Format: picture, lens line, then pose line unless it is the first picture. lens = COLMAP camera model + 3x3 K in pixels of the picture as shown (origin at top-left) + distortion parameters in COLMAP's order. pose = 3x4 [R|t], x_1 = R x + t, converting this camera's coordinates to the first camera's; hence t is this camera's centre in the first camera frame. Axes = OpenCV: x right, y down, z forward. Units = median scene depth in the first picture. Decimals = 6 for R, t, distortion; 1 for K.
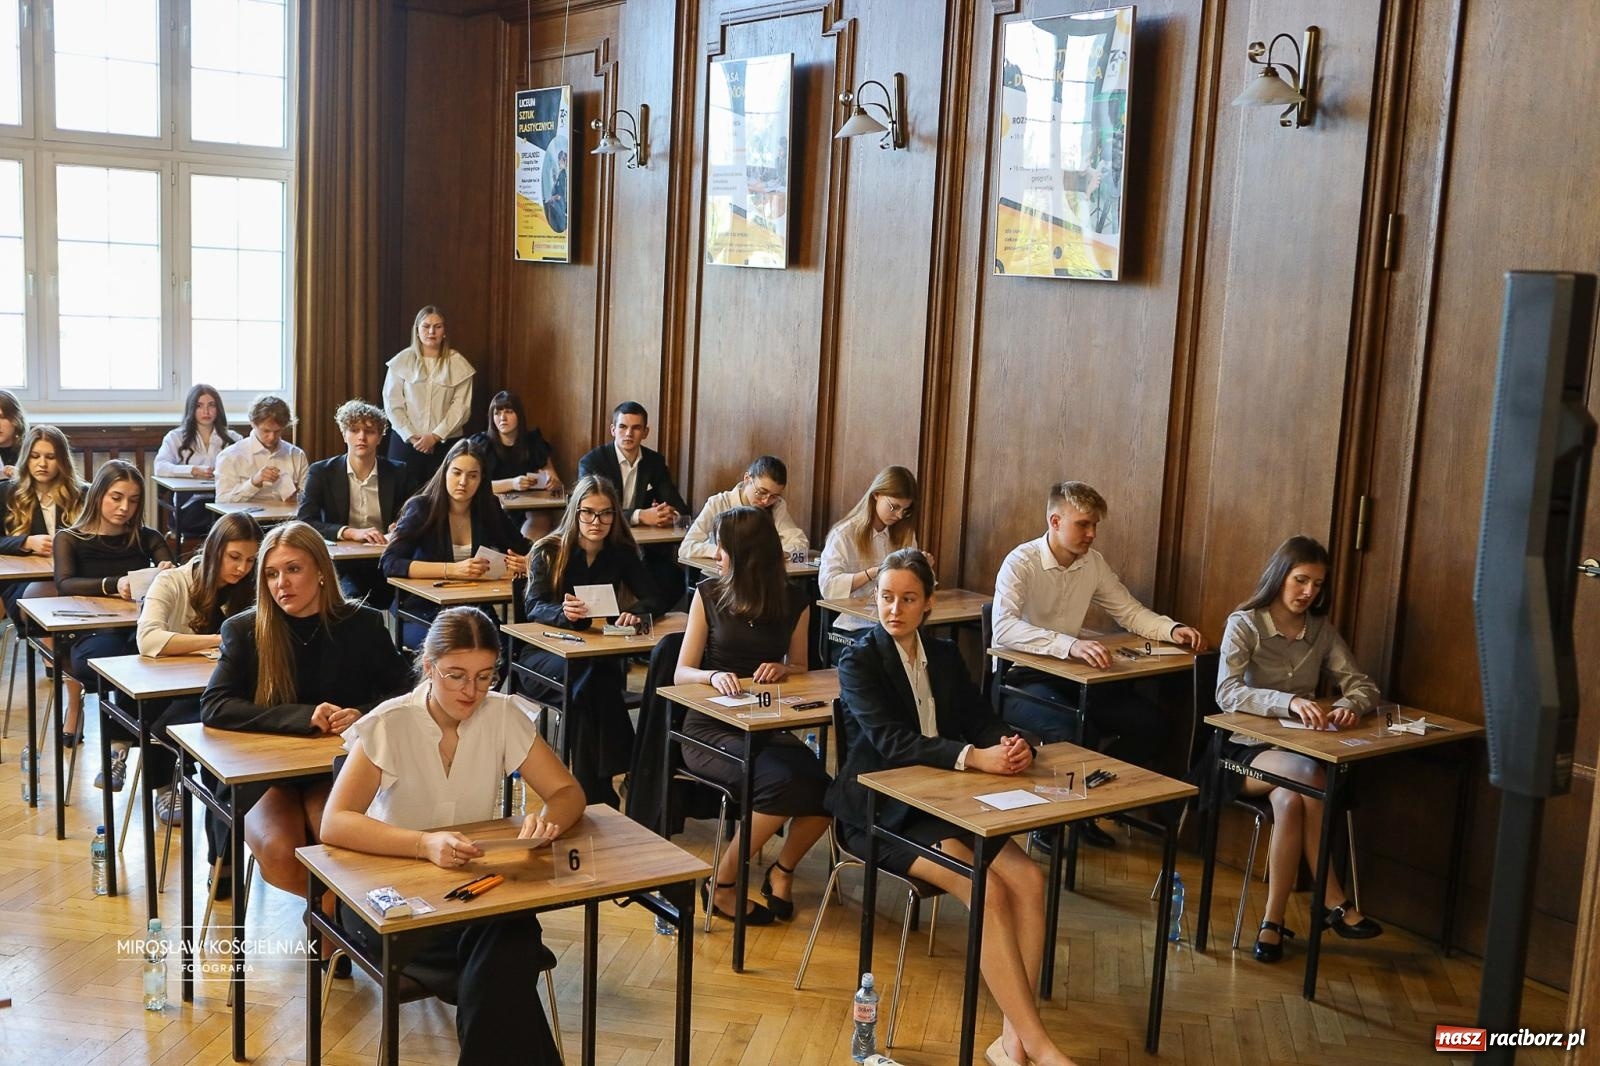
lens RADIAL K [[1704.5, 0, 818.9], [0, 1704.5, 551.4], [0, 0, 1]] dist [-0.072508, 0.139316]
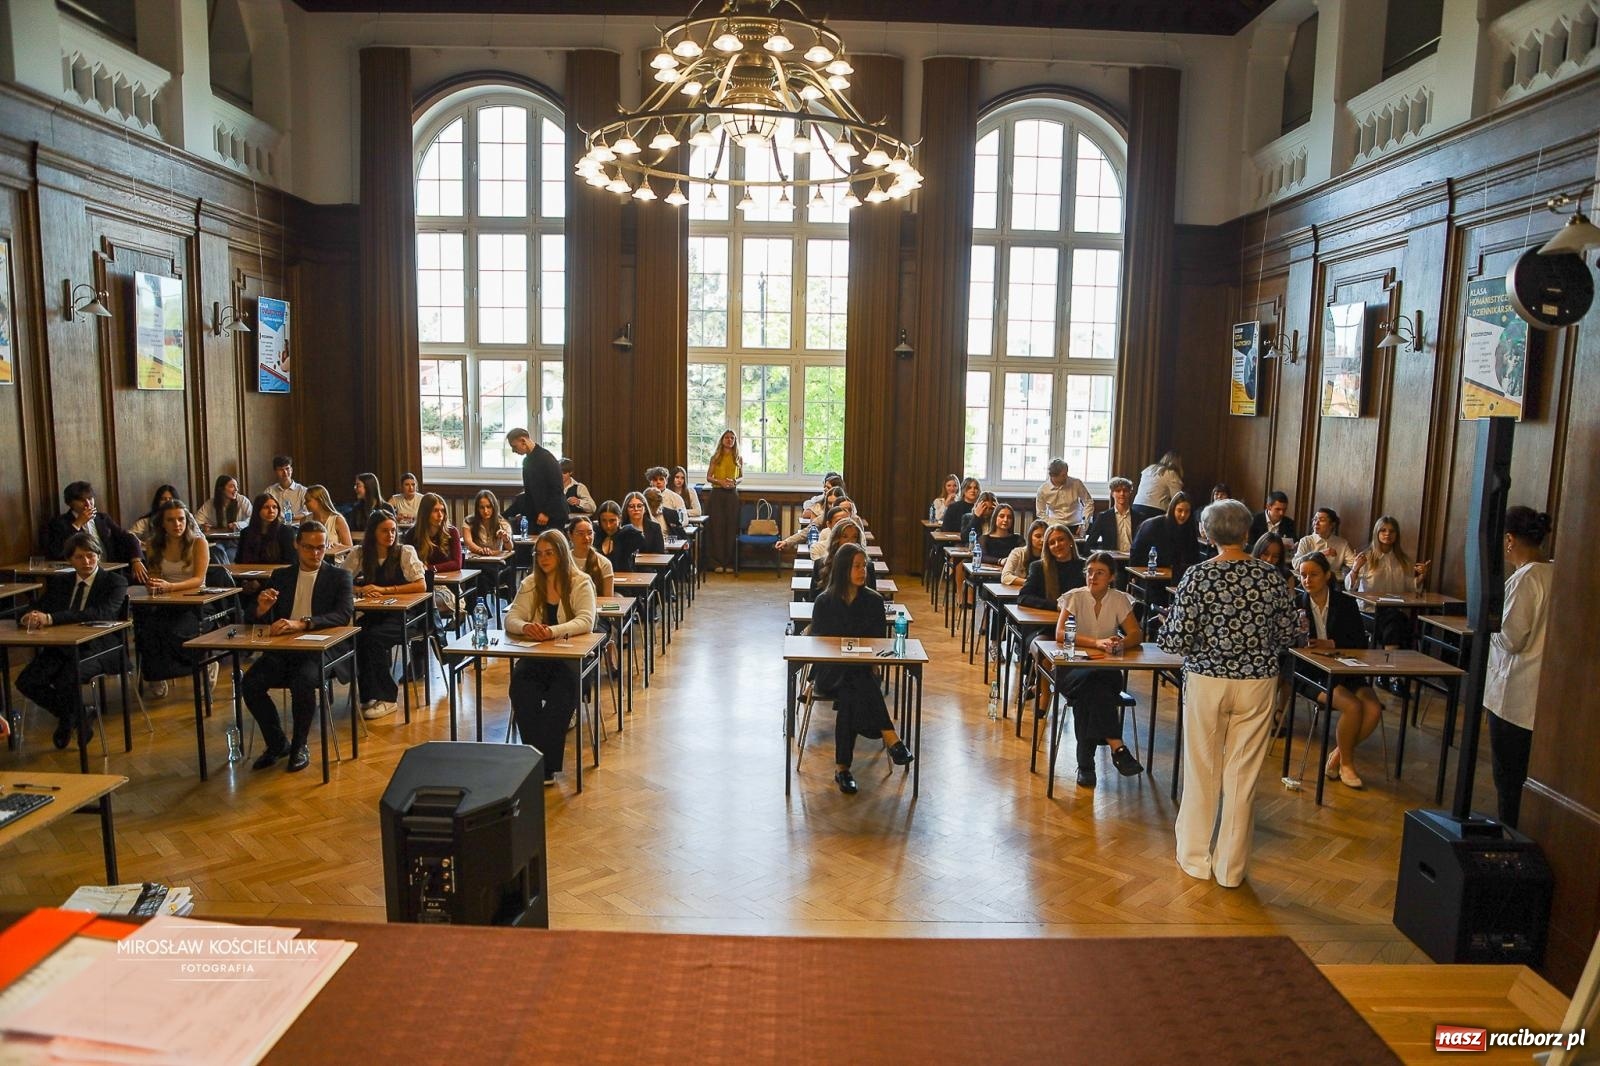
lens RADIAL K [[1085.1, 0, 820.9], [0, 1085.1, 552.8], [0, 0, 1]] dist [-0.105119, 0.070776]
pose [[0.818217, 0.047778, -0.572920, 0.178572], [-0.071431, 0.997267, -0.018849, 0.044692], [0.570454, 0.056347, 0.819394, -0.275216]]
